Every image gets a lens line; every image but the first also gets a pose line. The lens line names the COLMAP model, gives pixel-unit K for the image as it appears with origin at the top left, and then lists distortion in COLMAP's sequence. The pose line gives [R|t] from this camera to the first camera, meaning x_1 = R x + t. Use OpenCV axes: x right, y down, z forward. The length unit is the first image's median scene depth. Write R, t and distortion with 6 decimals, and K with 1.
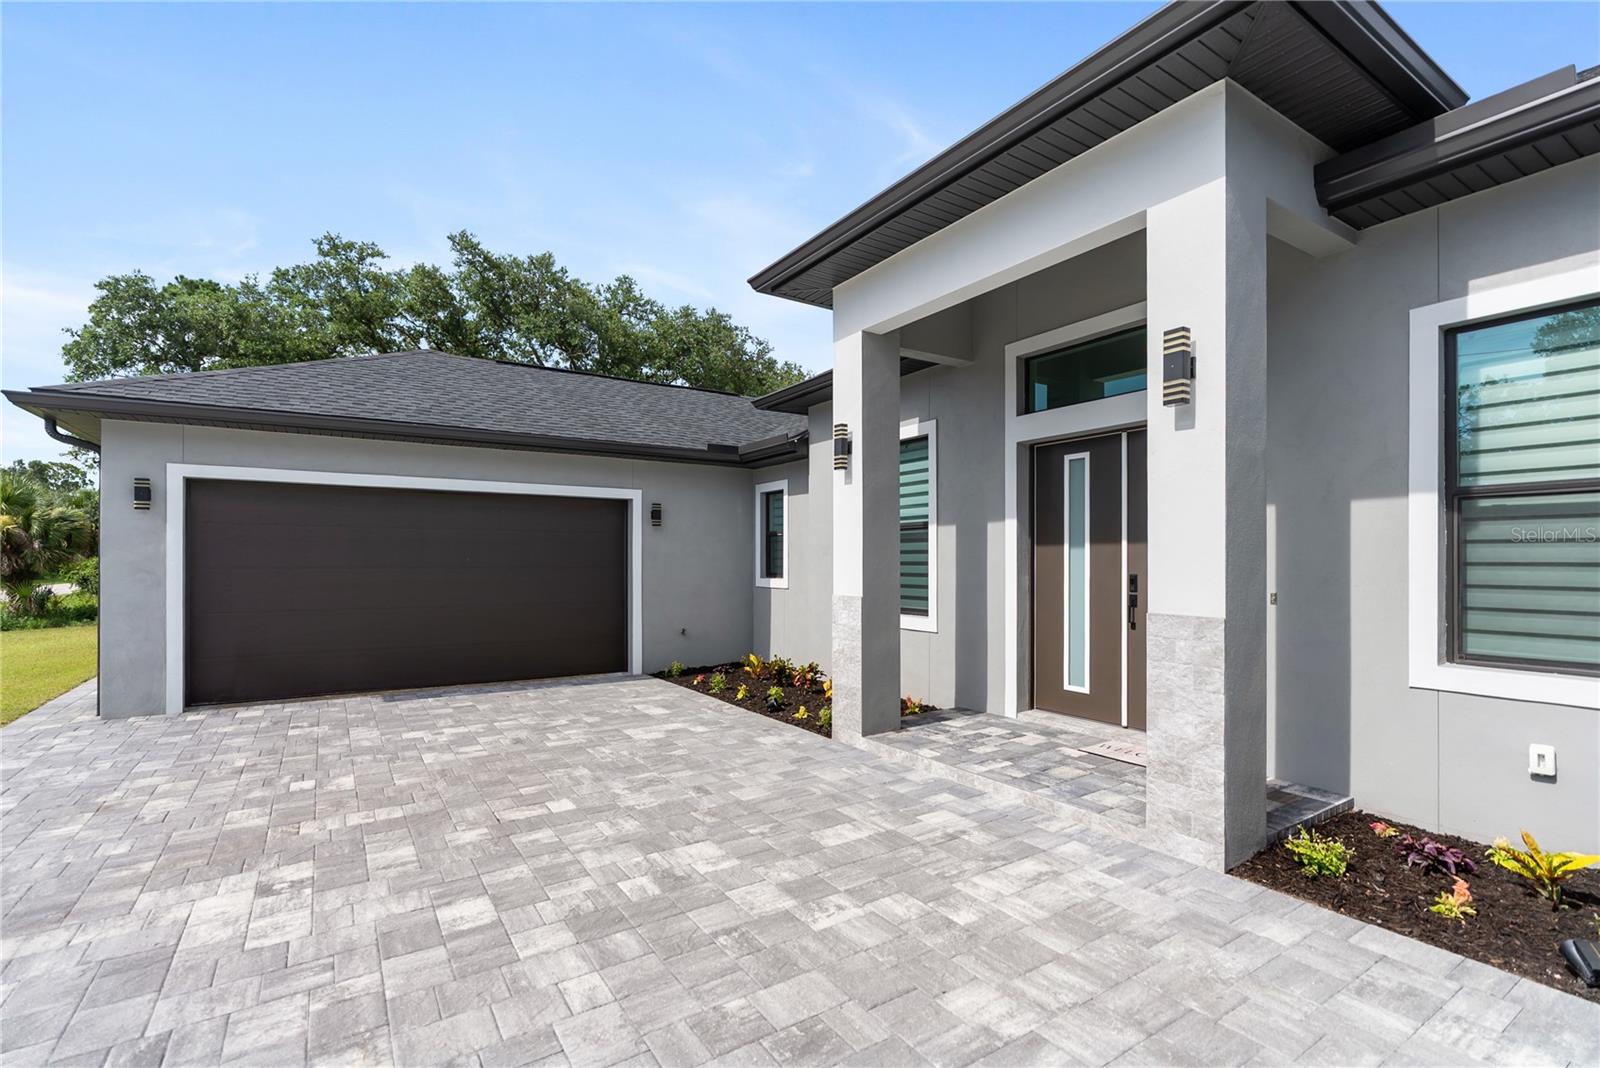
lens RADIAL K [[741.4, 0, 790.8], [0, 741.4, 559.9], [0, 0, 1]] dist [0.001281, 0.000319]
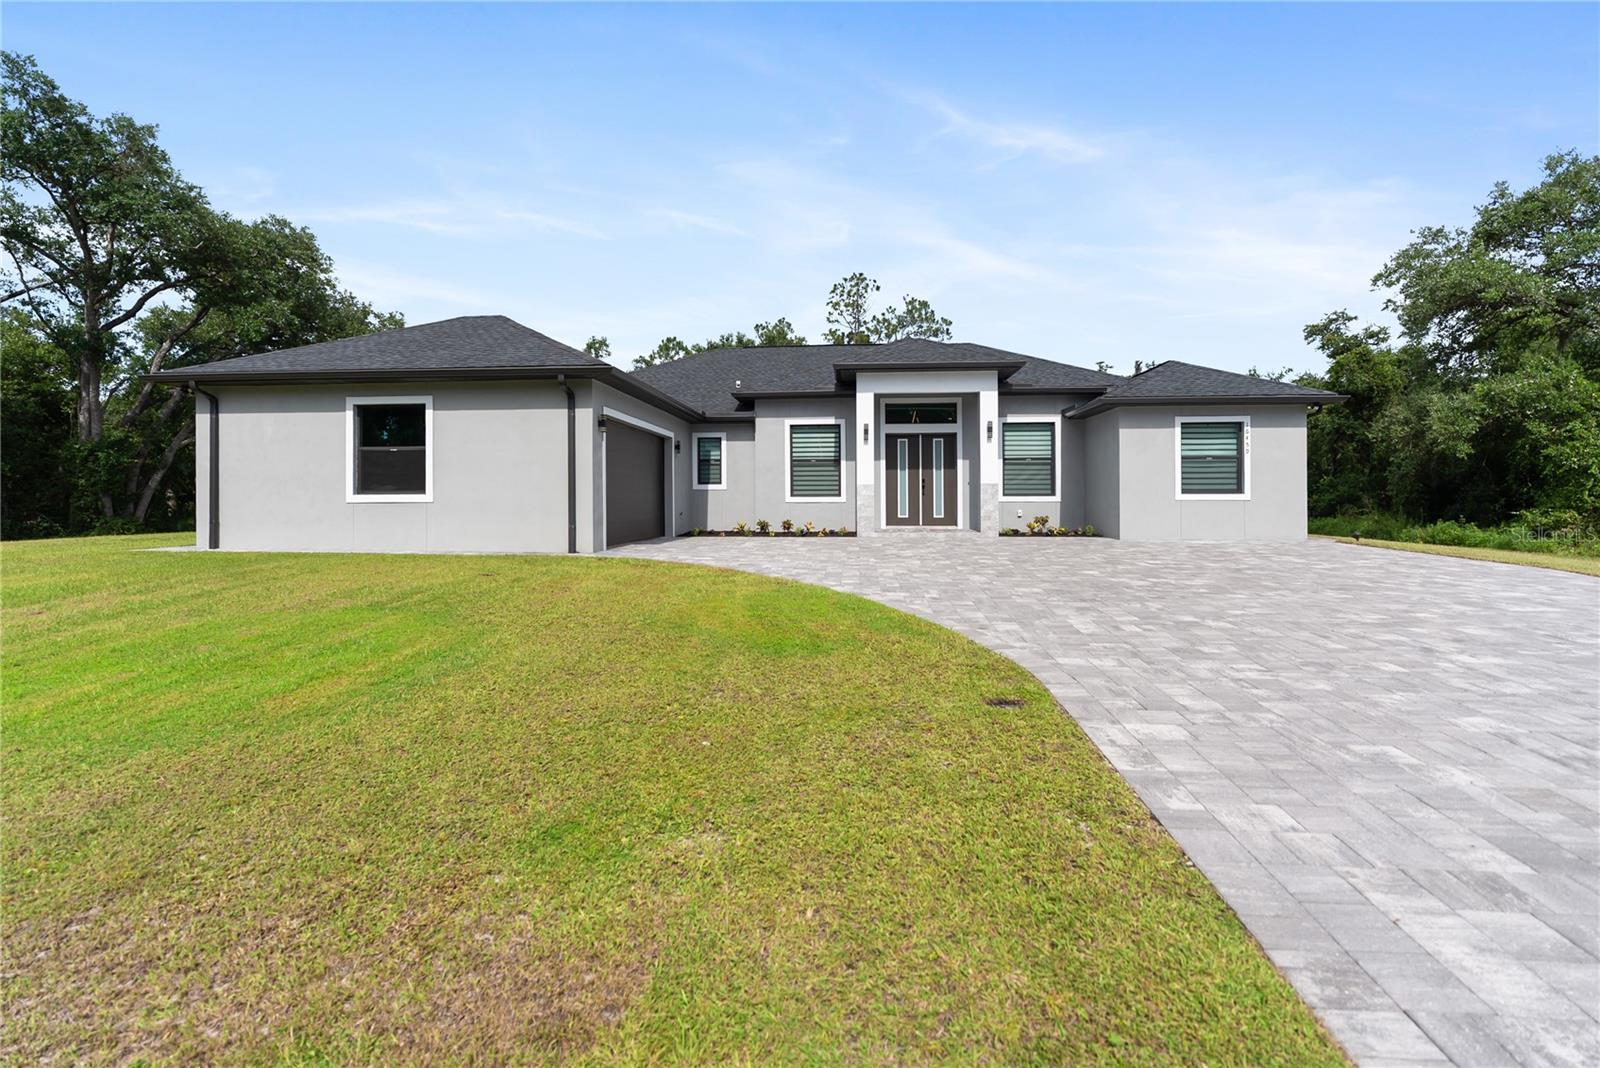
lens RADIAL K [[737.2, 0, 795.6], [0, 737.2, 507.4], [0, 0, 1]] dist [-0.001517, 0.000763]
pose [[0.606855, -0.007022, 0.794782, -2.181565], [-0.000368, 0.999958, 0.009116, 0.103937], [-0.794813, -0.005825, 0.606827, -0.460687]]
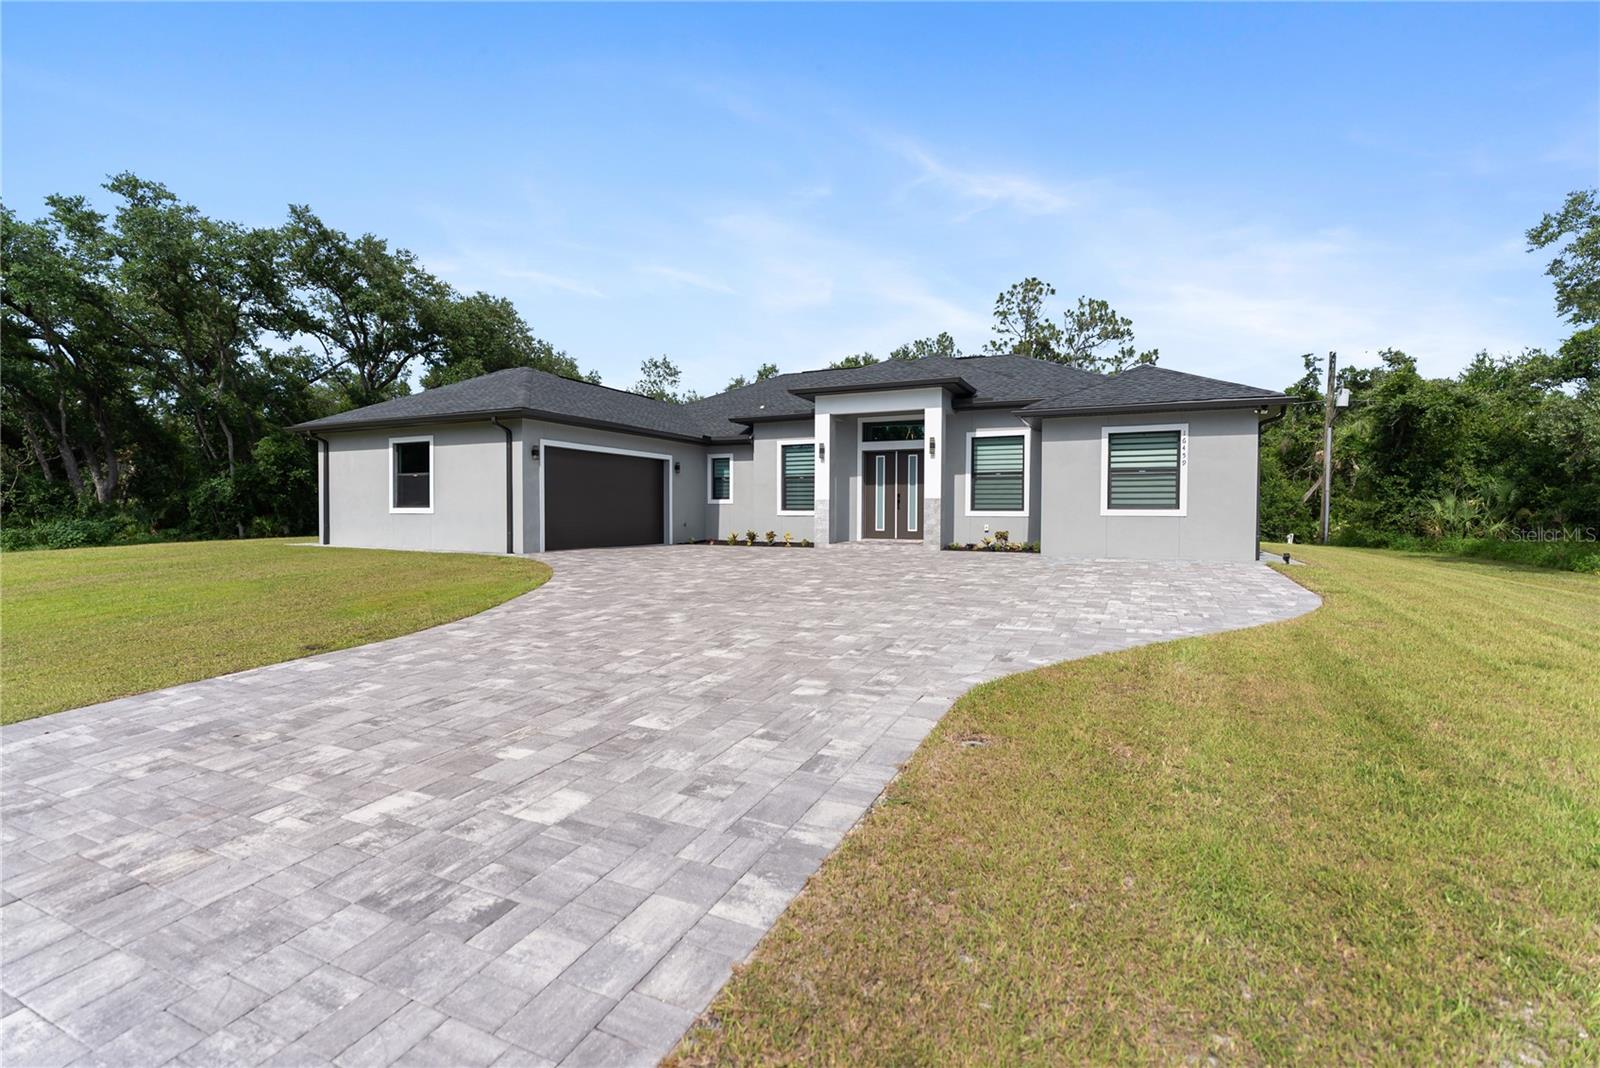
lens RADIAL K [[729.5, 0, 802.2], [0, 729.5, 526.9], [0, 0, 1]] dist [-0.000620, 0.000339]
pose [[0.847992, -0.006655, 0.529967, -1.487297], [-0.004793, 0.999784, 0.020224, 0.095145], [-0.529987, -0.019690, 0.847777, -1.408810]]
